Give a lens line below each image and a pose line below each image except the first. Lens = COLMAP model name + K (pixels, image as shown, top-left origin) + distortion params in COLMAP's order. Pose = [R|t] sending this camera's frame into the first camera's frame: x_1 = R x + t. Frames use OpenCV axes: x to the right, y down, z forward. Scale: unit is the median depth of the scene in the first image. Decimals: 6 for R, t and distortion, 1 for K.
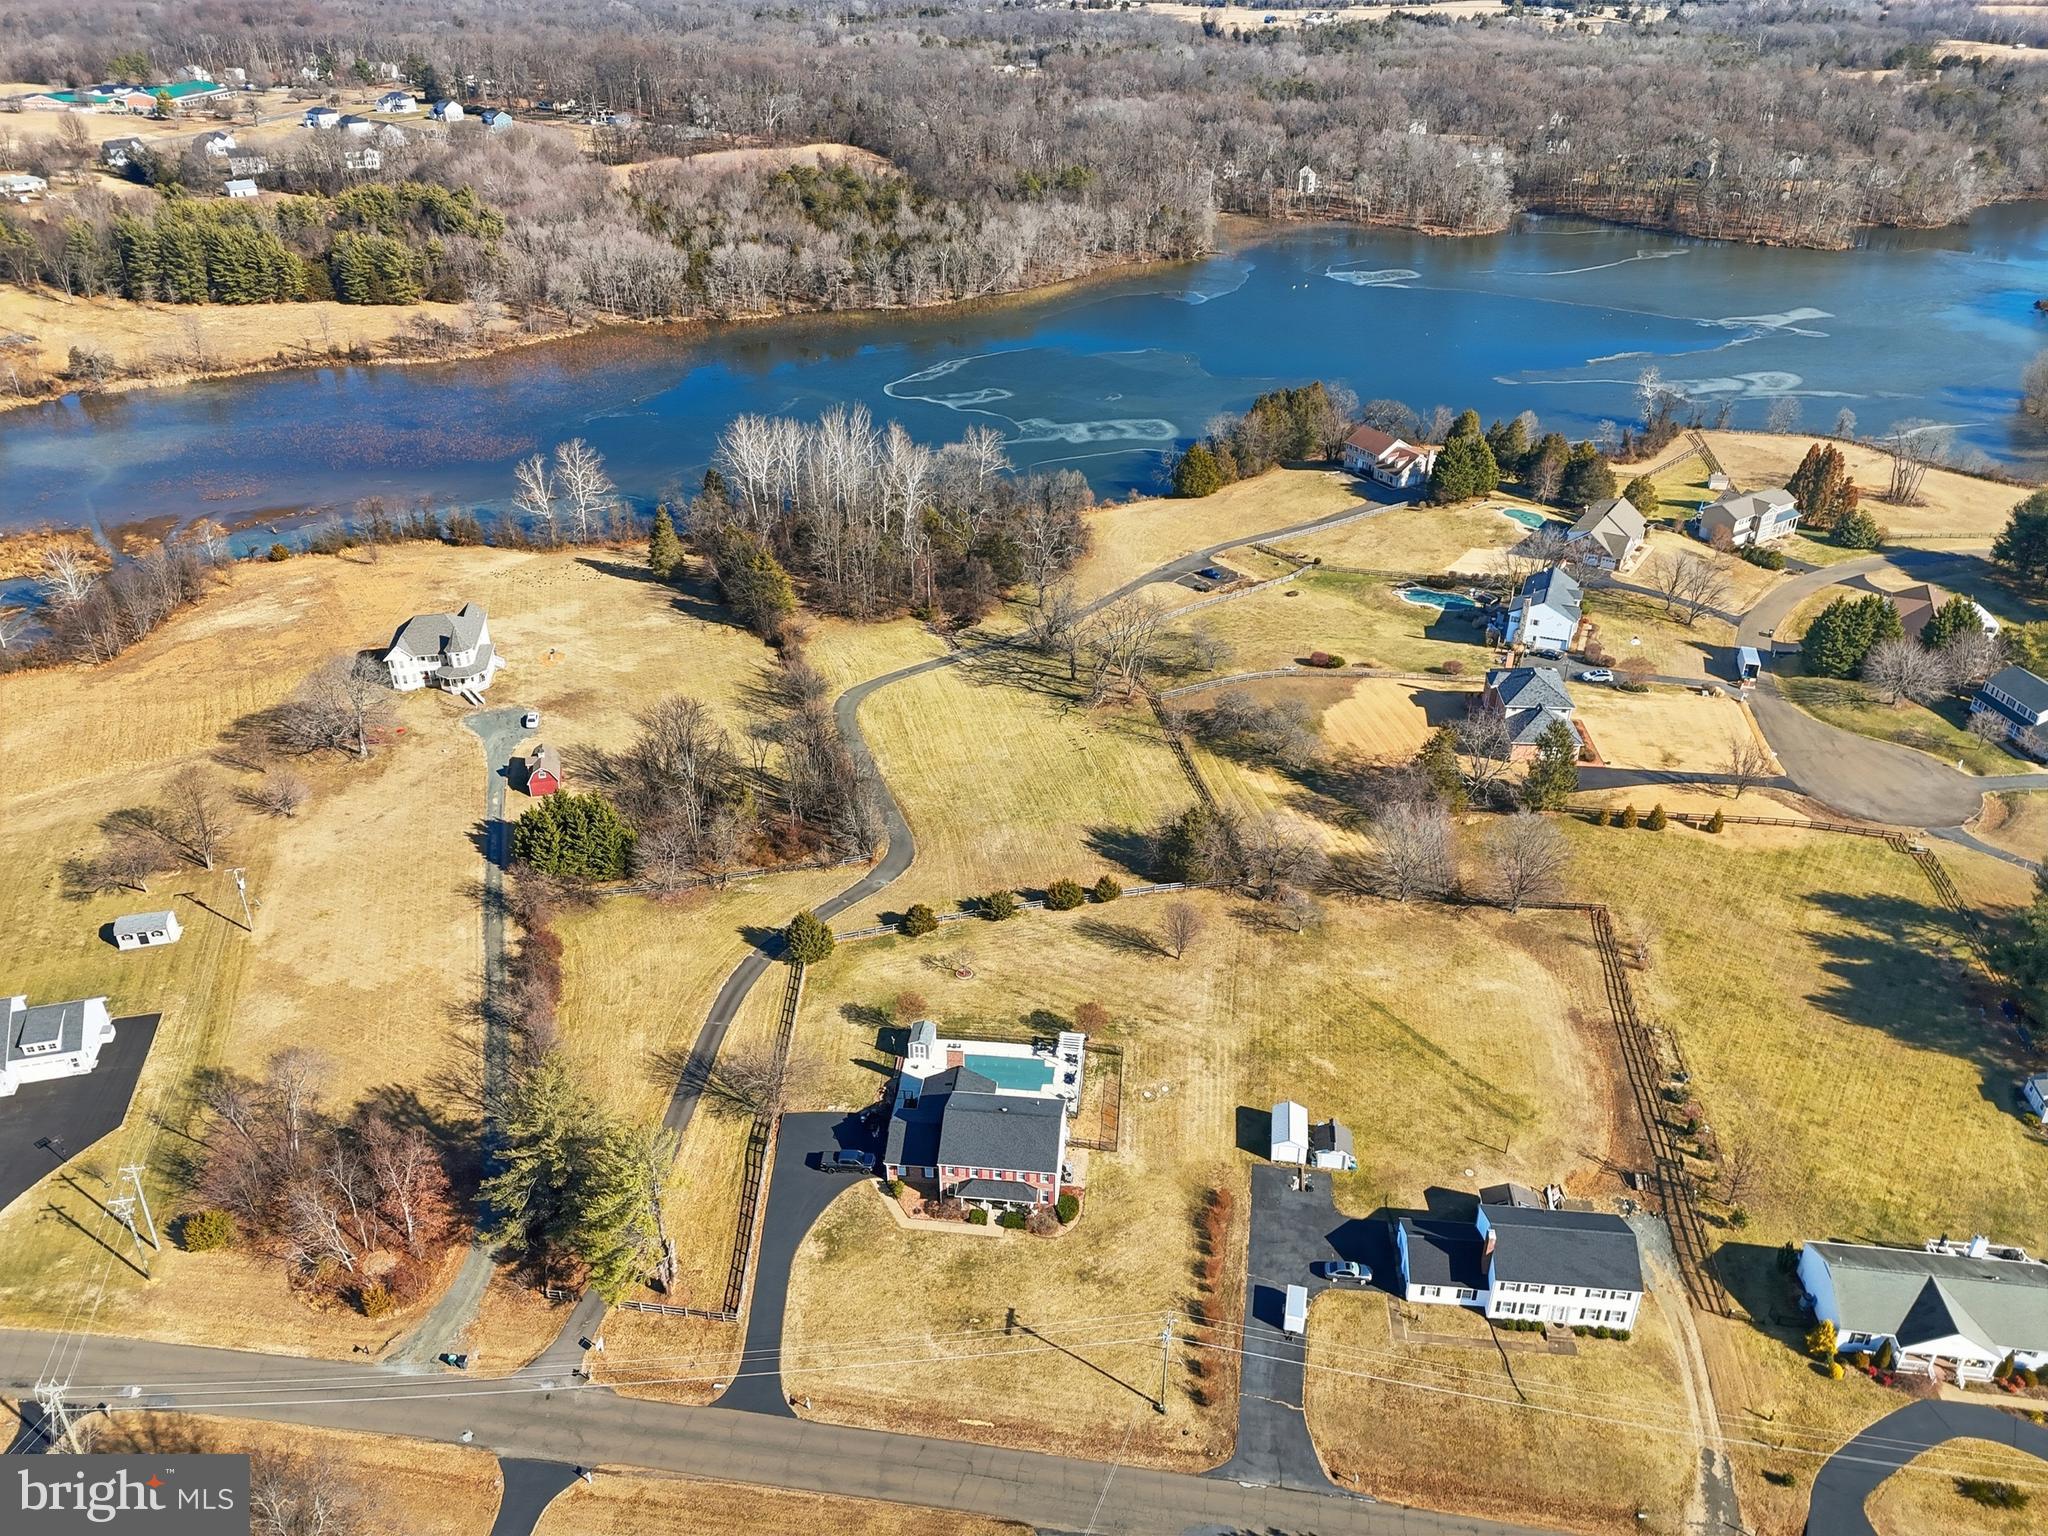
lens RADIAL K [[1488.1, 0, 1015.0], [0, 1488.1, 767.7], [0, 0, 1]] dist [0.128551, -0.176879]
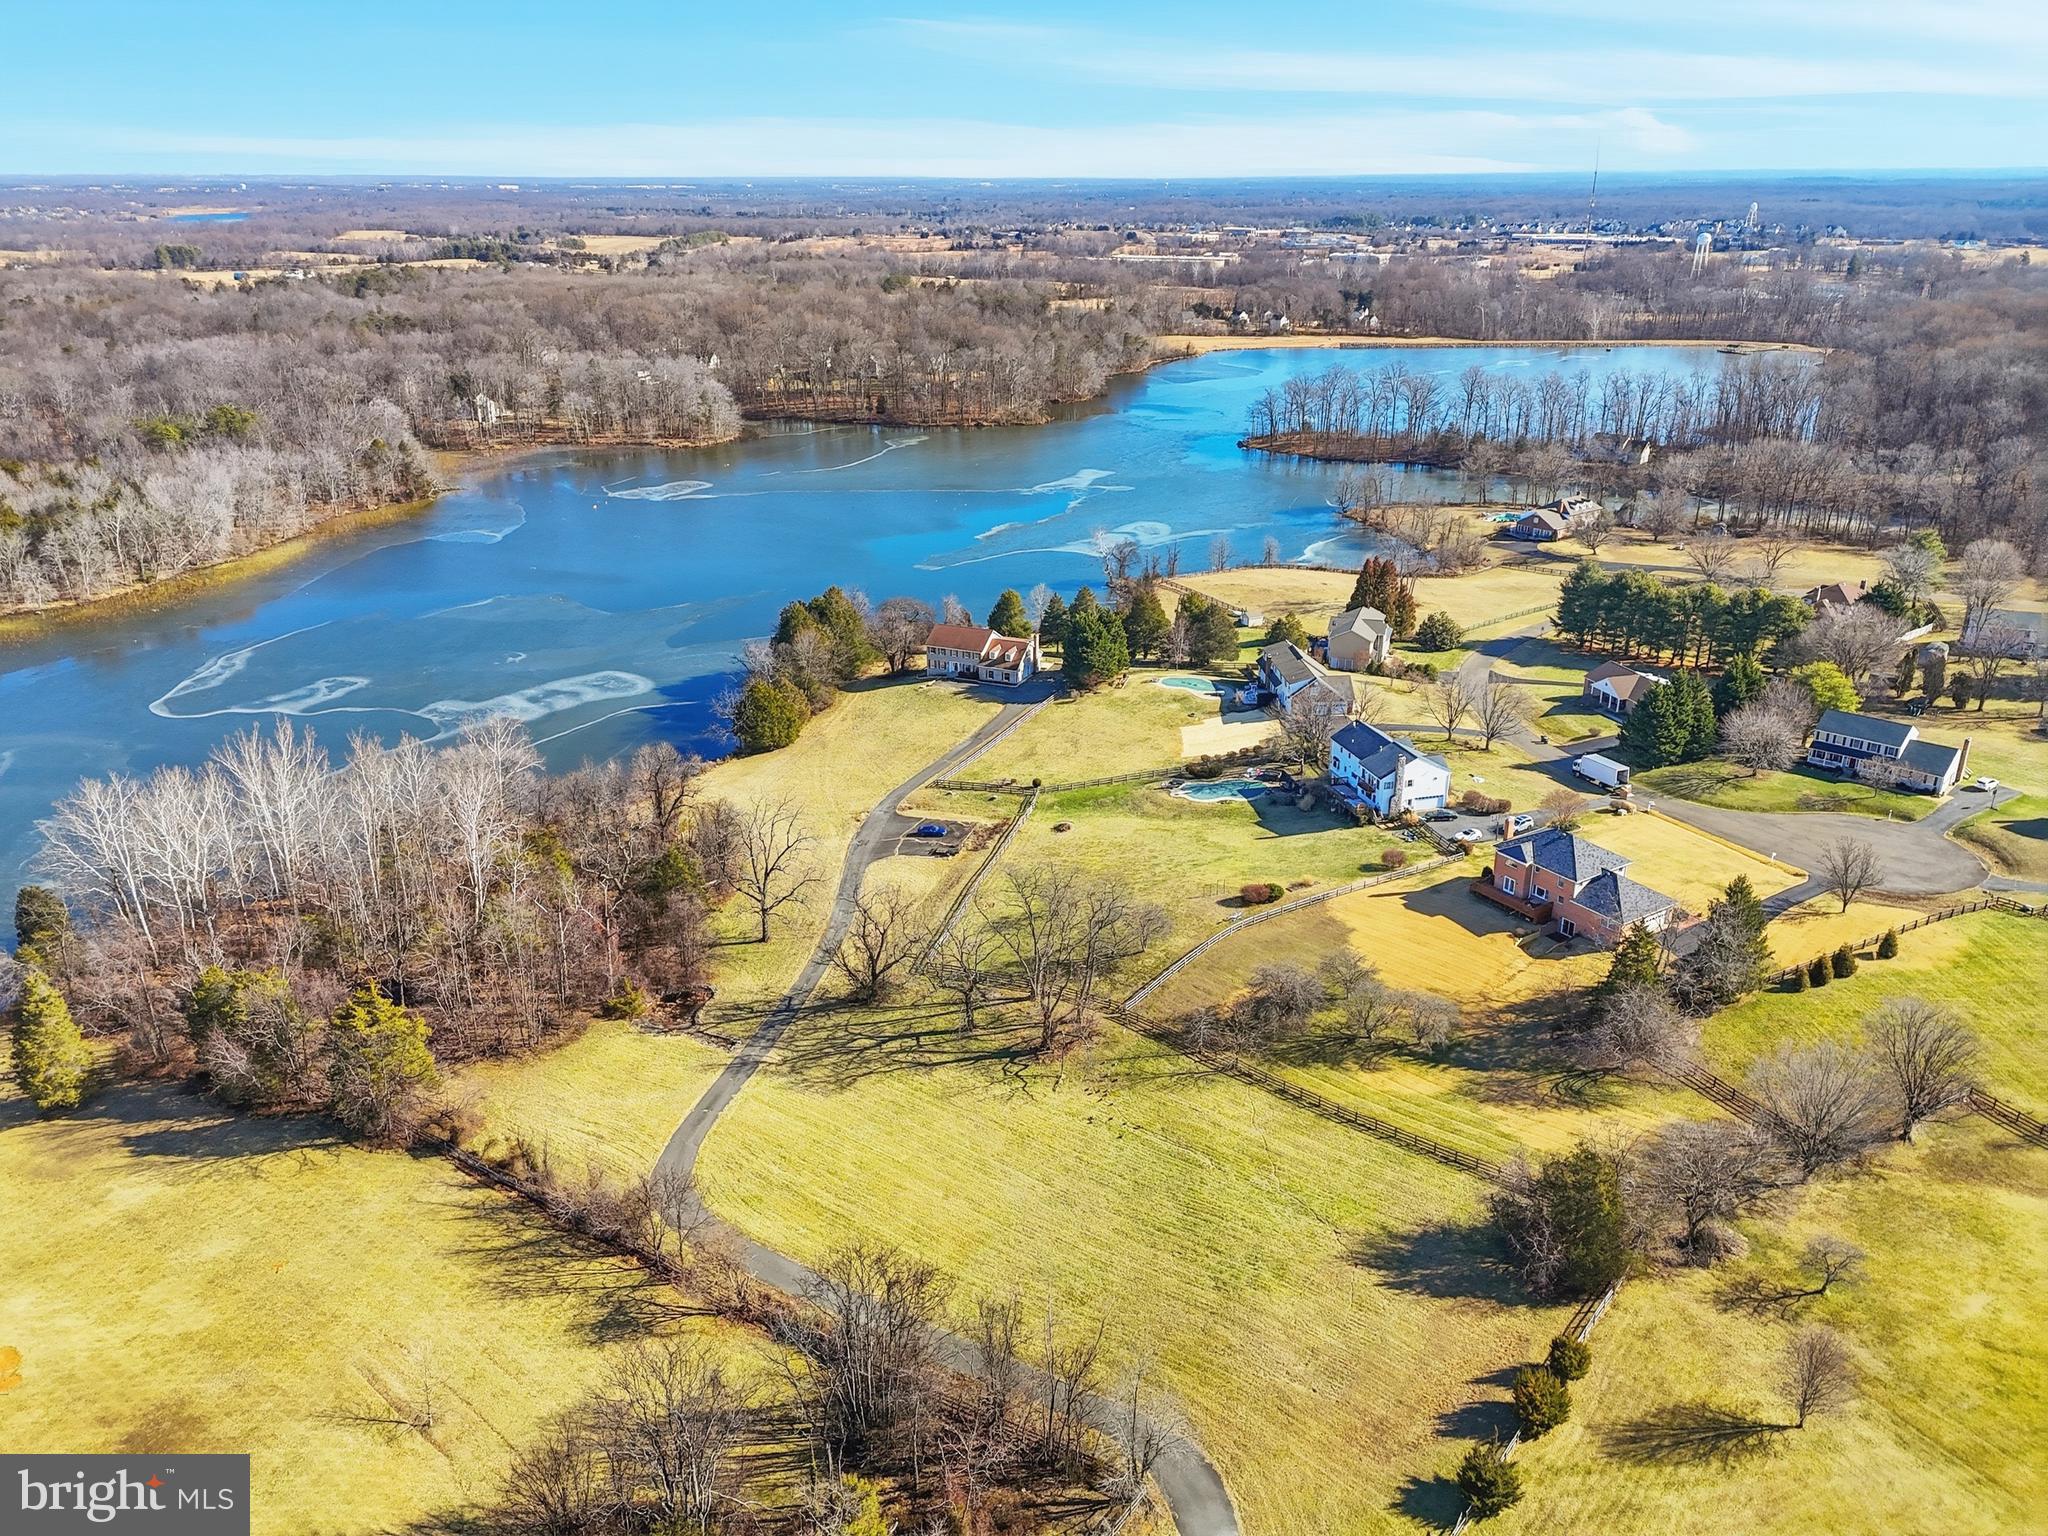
lens RADIAL K [[1488.1, 0, 1015.0], [0, 1488.1, 767.7], [0, 0, 1]] dist [0.128551, -0.176879]
pose [[0.790791, -0.225124, 0.569182, -0.225042], [0.310033, 0.949113, -0.055349, -0.096896], [-0.527758, 0.220235, 0.820346, 0.336587]]
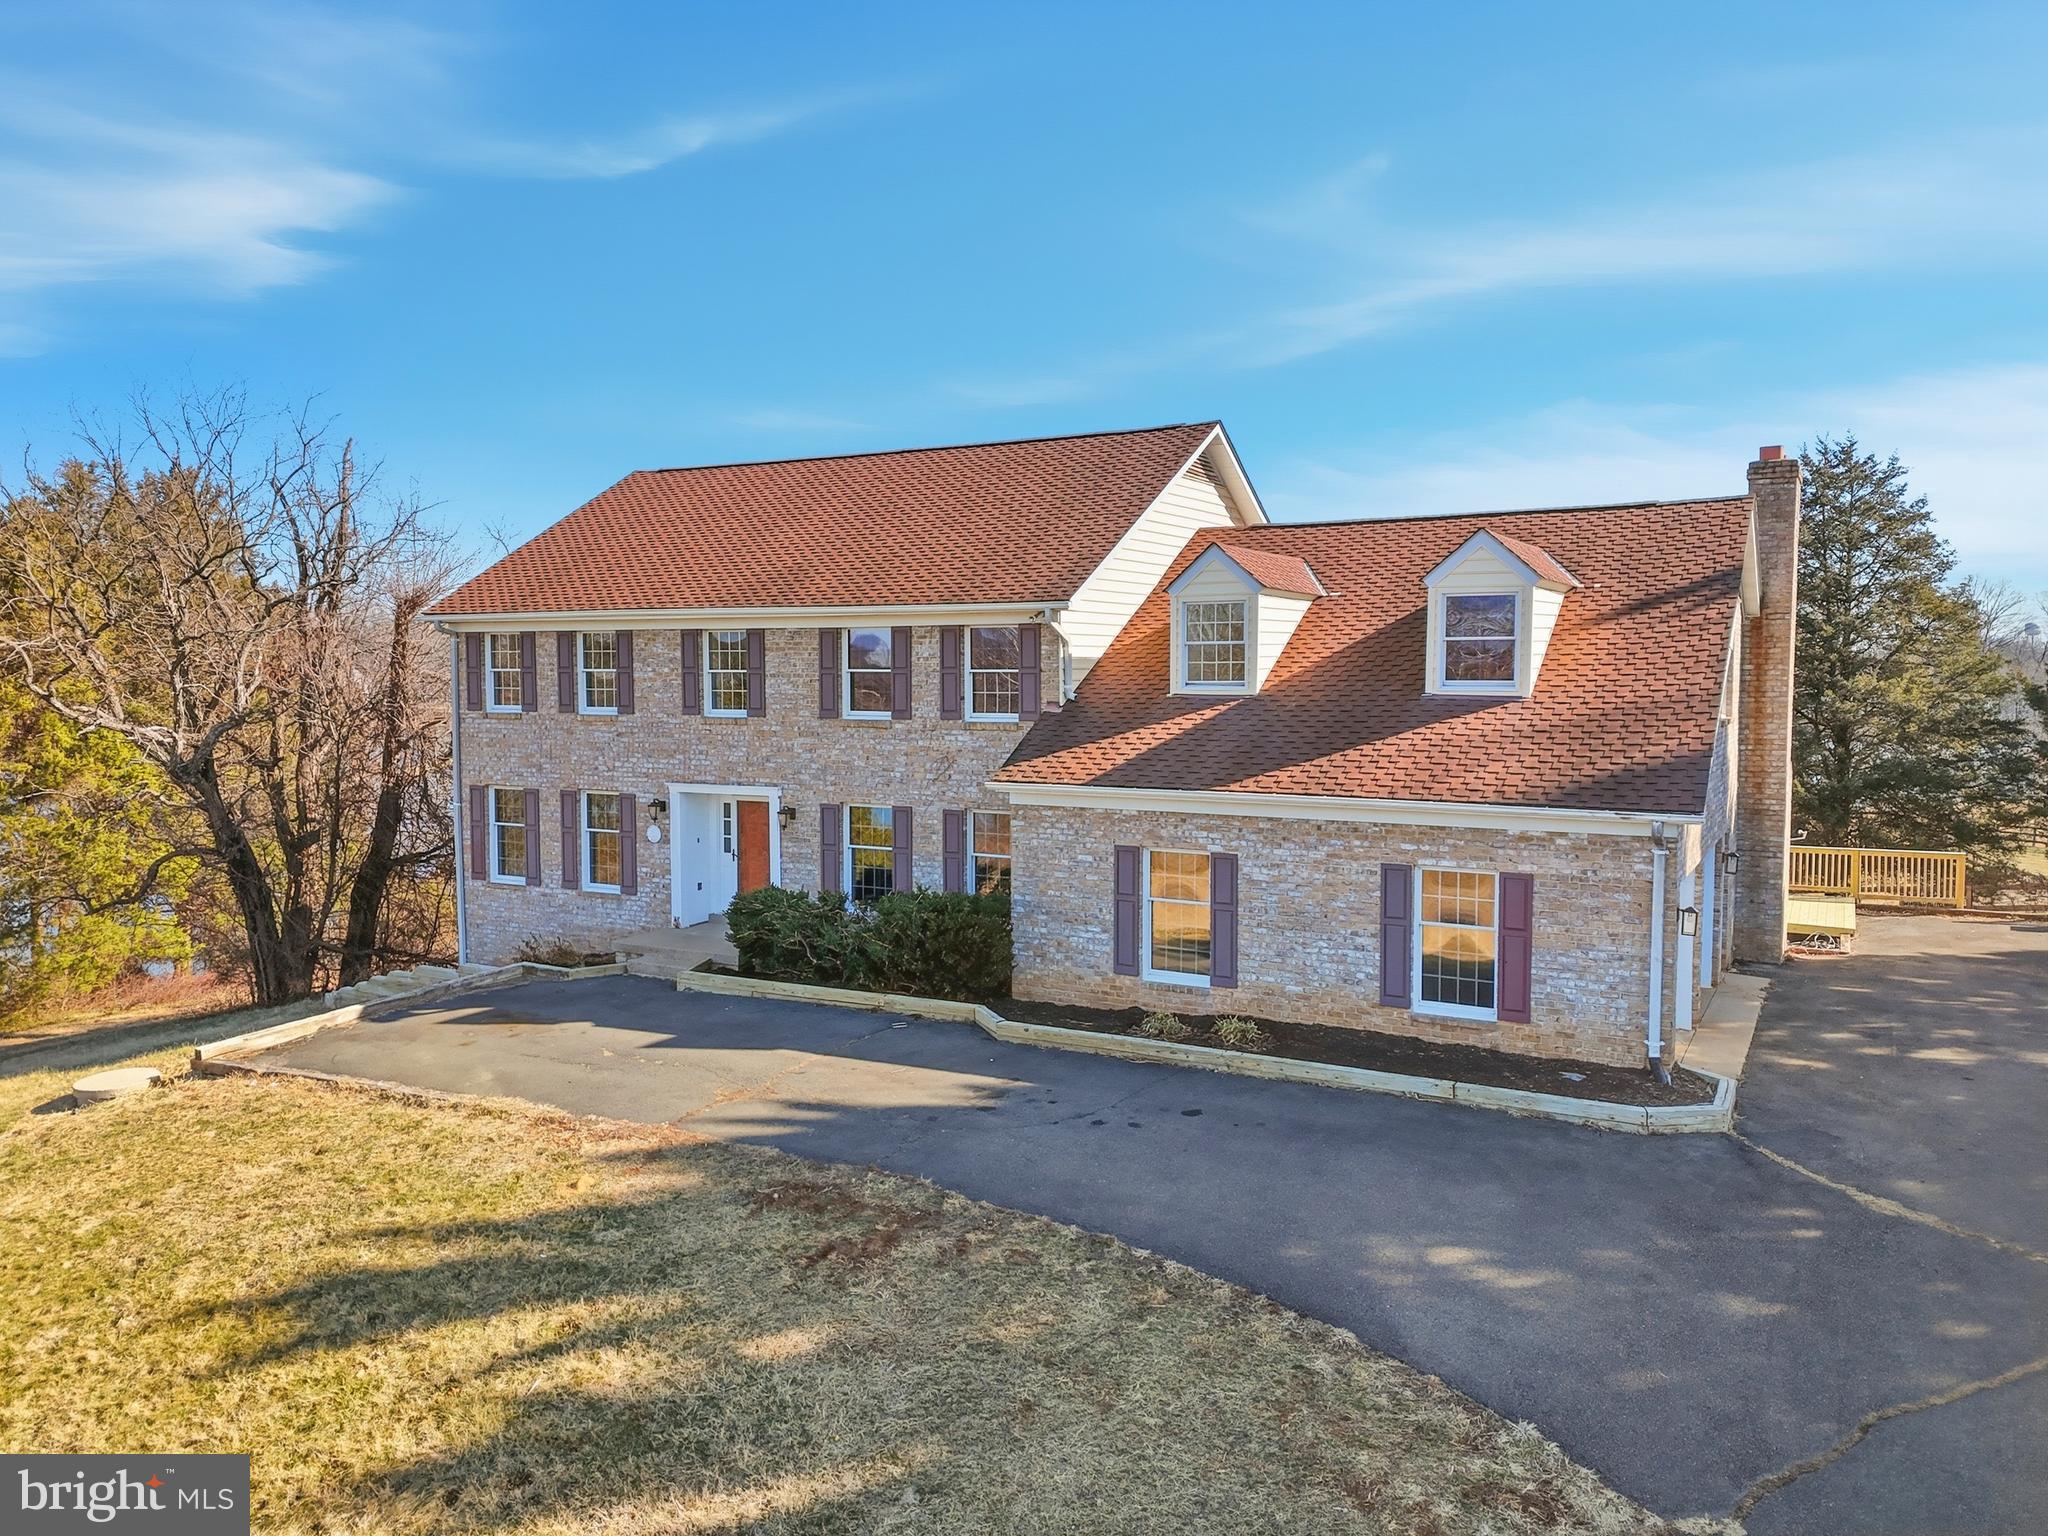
lens RADIAL K [[1481.1, 0, 1021.4], [0, 1481.1, 769.5], [0, 0, 1]] dist [0.090297, -0.080462]
pose [[0.845027, -0.034517, 0.533608, 0.212763], [0.268089, 0.890782, -0.366928, -0.182728], [-0.462663, 0.453118, 0.761989, 0.969592]]
